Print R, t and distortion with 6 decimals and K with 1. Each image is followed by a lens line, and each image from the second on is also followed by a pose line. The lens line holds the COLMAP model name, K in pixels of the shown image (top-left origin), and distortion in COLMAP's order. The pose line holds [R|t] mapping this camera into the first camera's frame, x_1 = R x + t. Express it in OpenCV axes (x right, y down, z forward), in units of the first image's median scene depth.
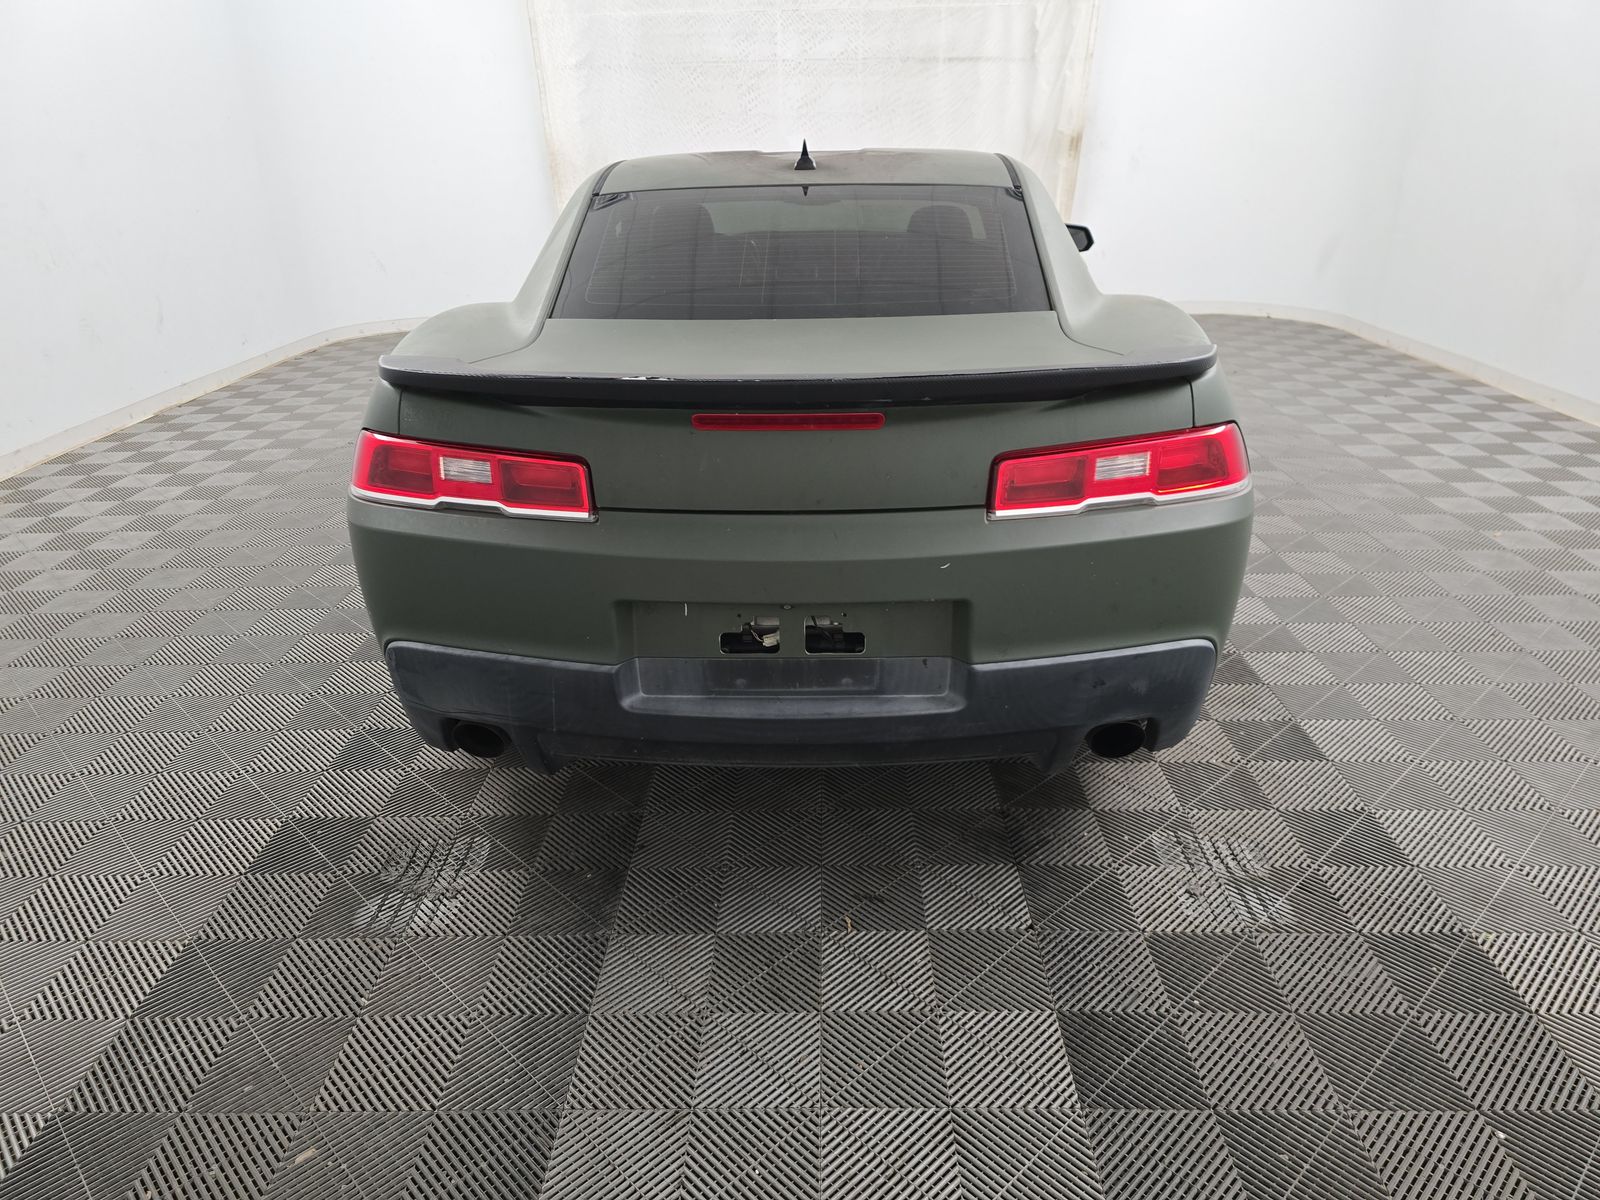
lens RADIAL K [[1083.0, 0, 800.0], [0, 1083.0, 600.0], [0, 0, 1]] dist [0.056749, -0.047593]
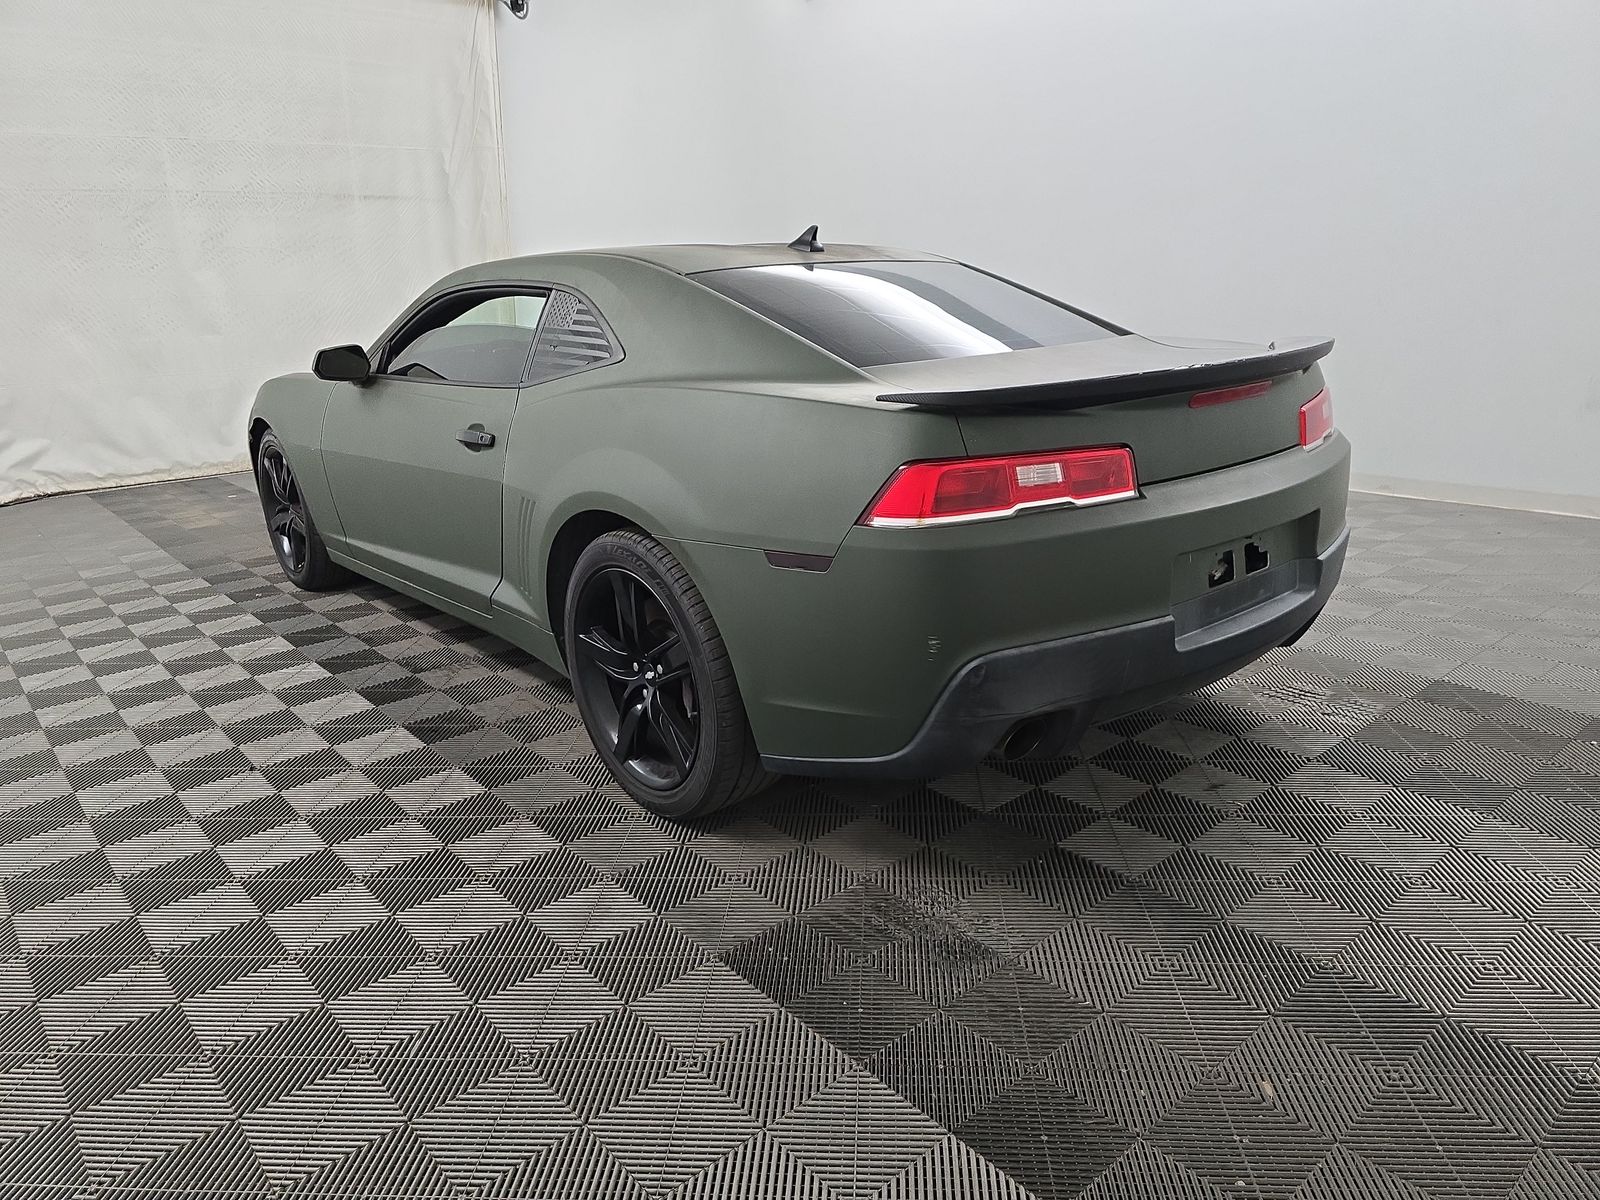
lens RADIAL K [[1083.0, 0, 800.0], [0, 1083.0, 600.0], [0, 0, 1]] dist [0.056749, -0.047593]
pose [[0.735602, -0.207896, 0.644724, -0.877190], [0.291090, 0.956401, -0.023723, -0.032123], [-0.611683, 0.205124, 0.764047, 0.254899]]
